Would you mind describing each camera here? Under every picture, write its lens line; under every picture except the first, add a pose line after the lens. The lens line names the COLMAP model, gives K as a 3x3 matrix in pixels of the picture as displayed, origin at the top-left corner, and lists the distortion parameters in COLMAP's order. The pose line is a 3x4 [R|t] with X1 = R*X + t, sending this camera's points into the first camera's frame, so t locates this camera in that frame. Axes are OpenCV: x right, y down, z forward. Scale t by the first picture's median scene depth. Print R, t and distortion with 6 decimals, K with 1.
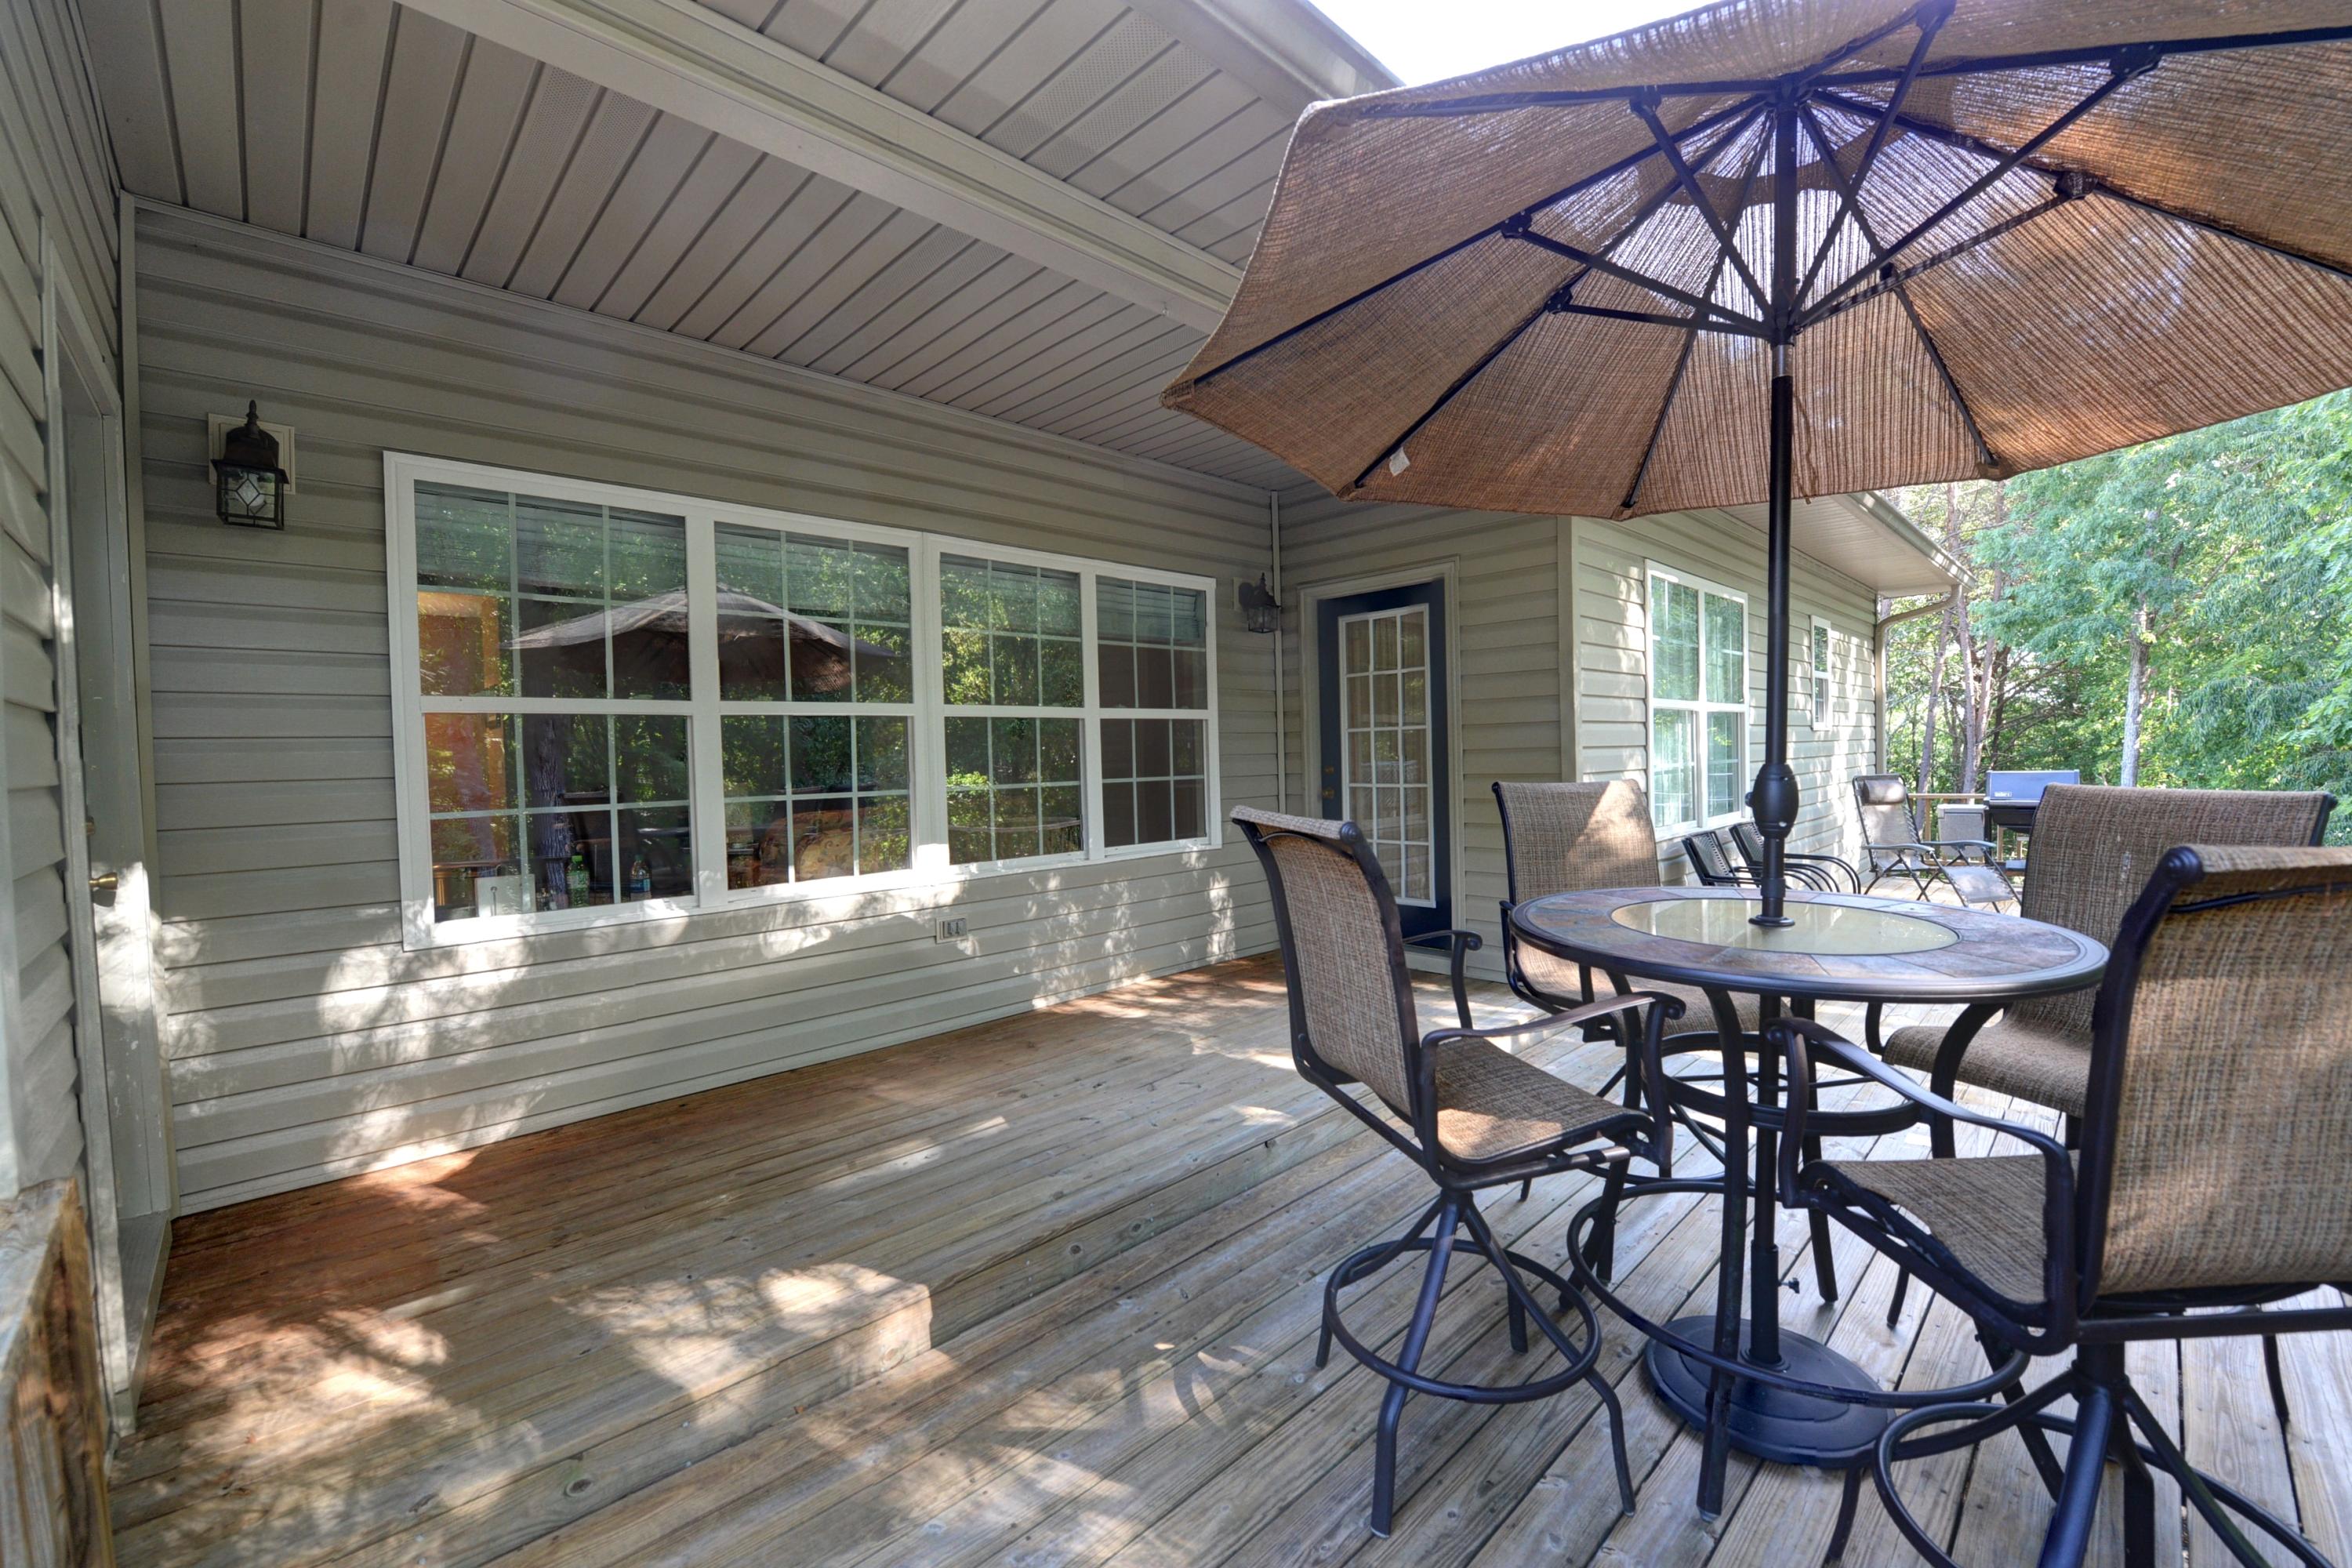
lens RADIAL K [[953.0, 0, 1174.3], [0, 953.0, 786.3], [0, 0, 1]] dist [-0.012861, -0.003257]
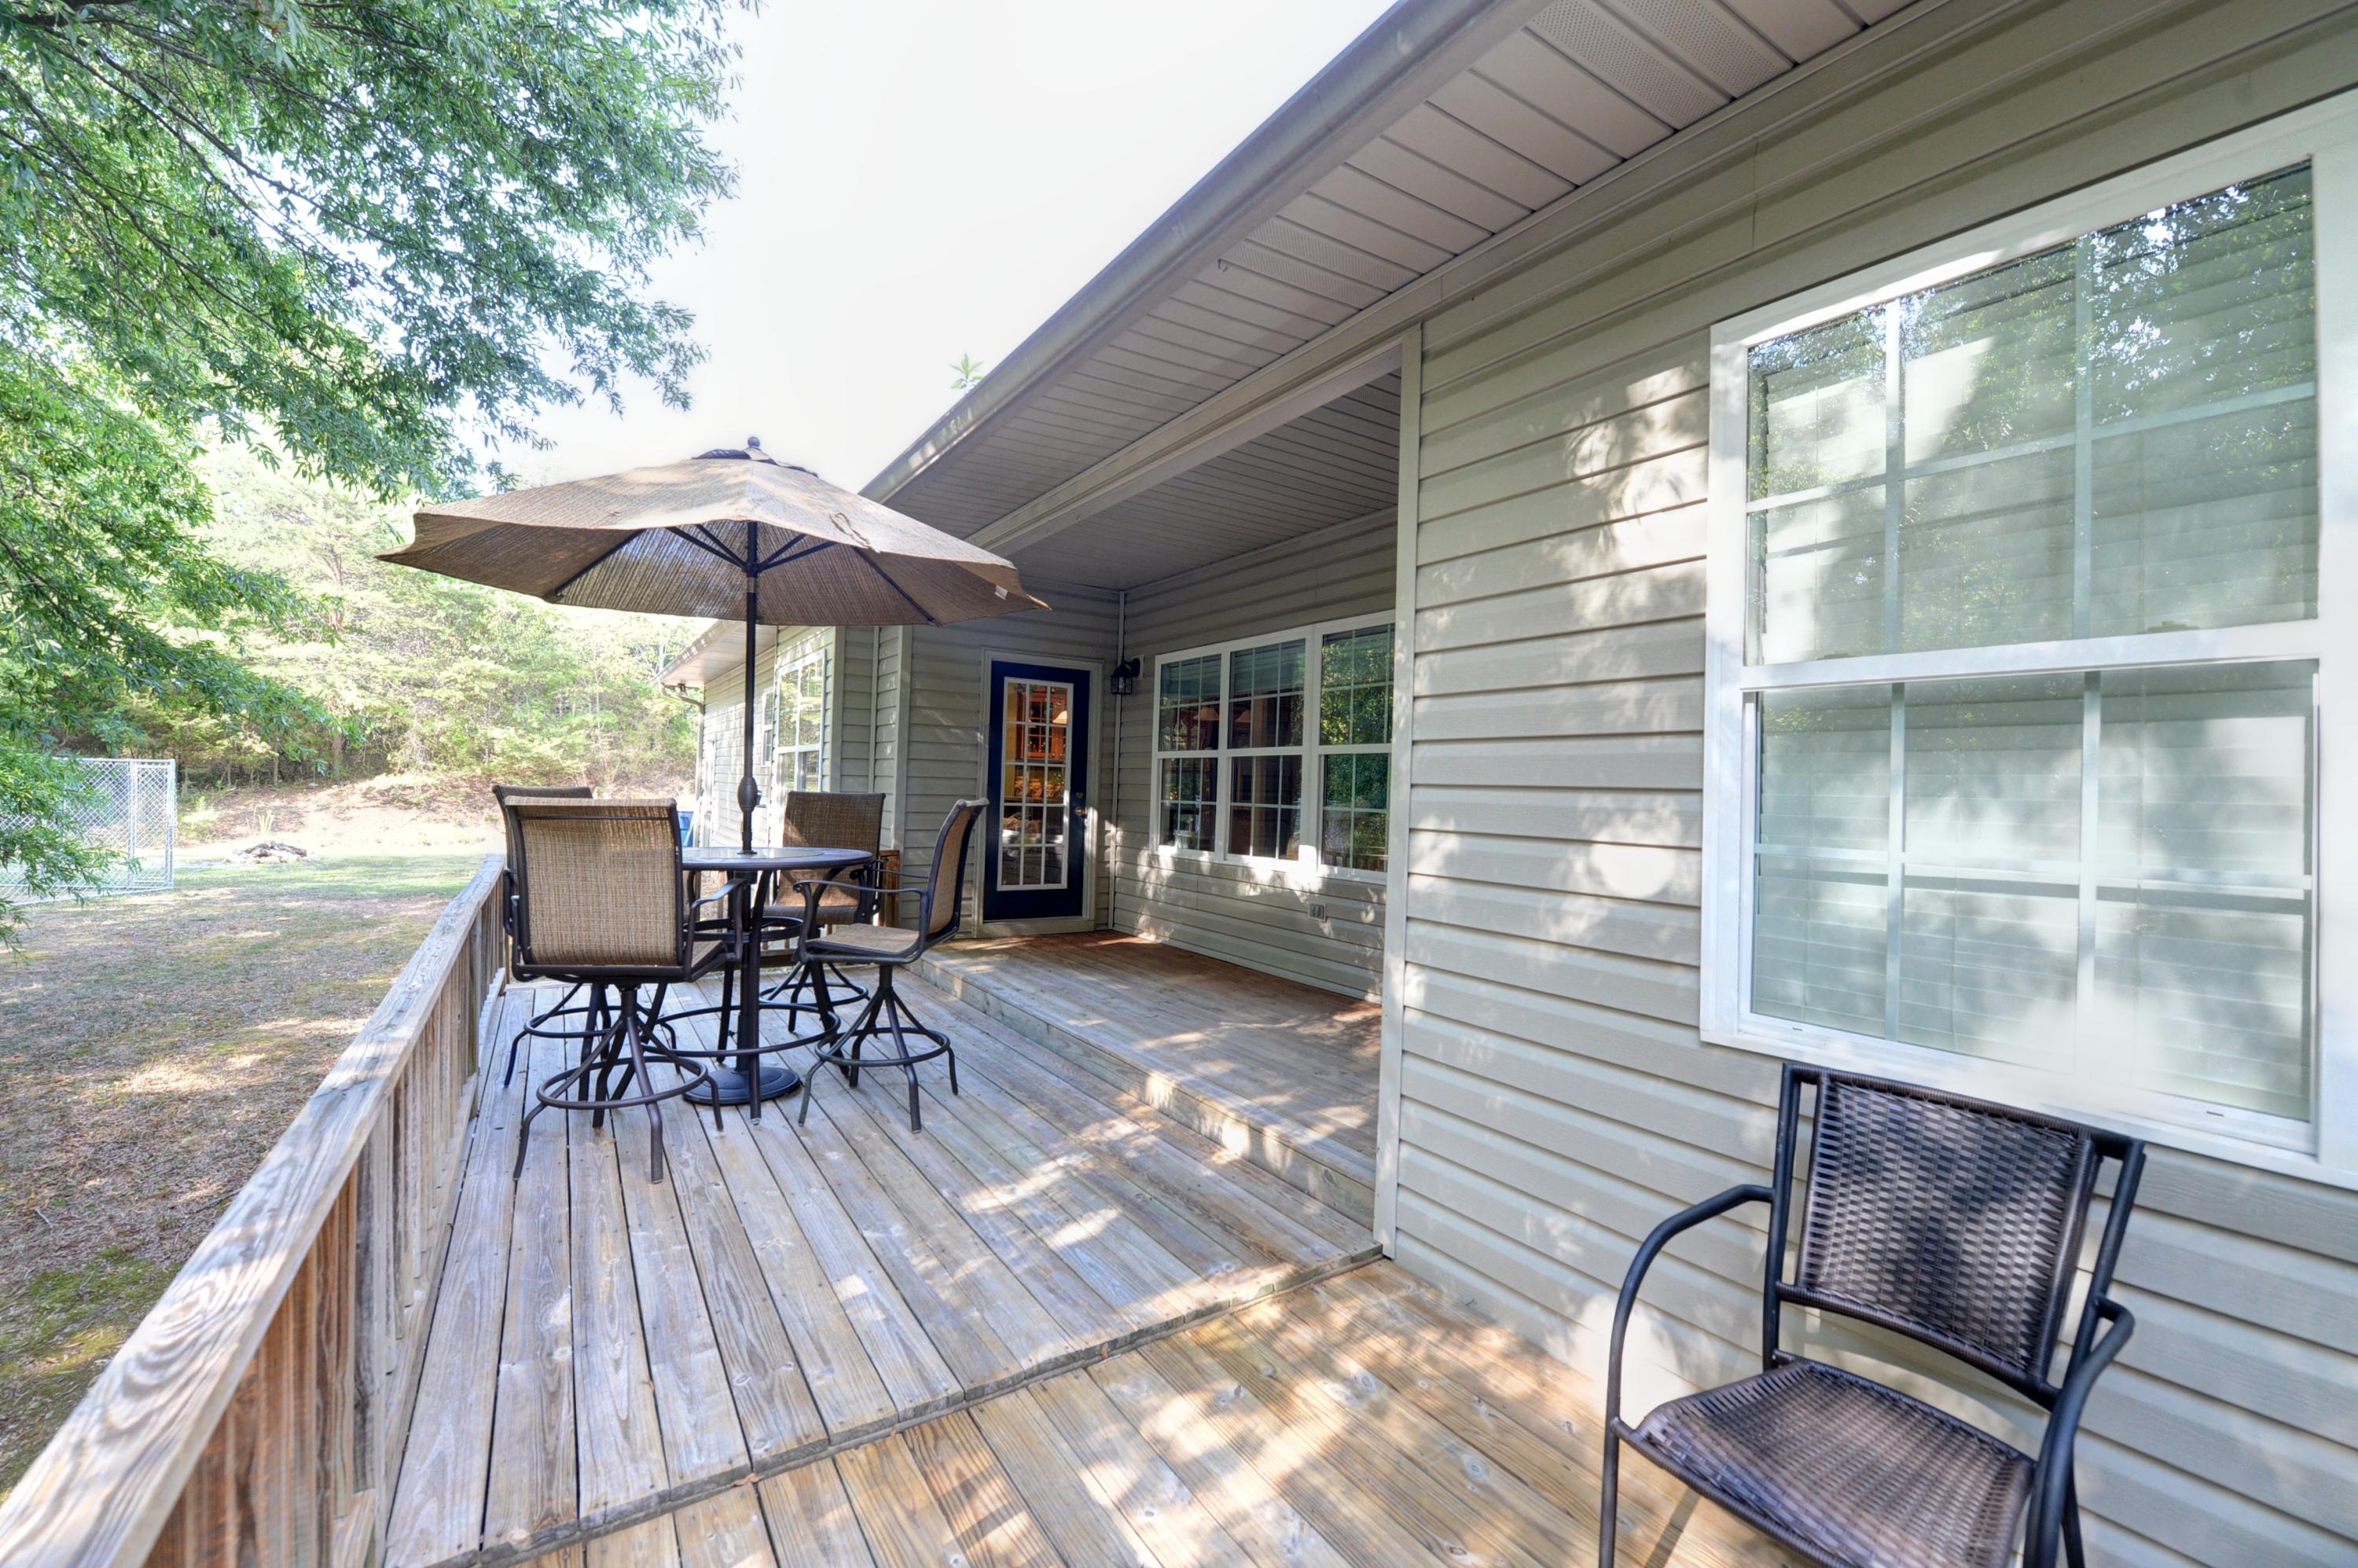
lens RADIAL K [[953.2, 0, 1180.7], [0, 953.2, 777.4], [0, 0, 1]] dist [-0.017358, -0.002368]
pose [[-0.193462, 0.015170, -0.980991, 1.233157], [-0.044179, 0.998732, 0.024157, -0.069882], [0.980113, 0.048013, -0.192546, 1.163727]]
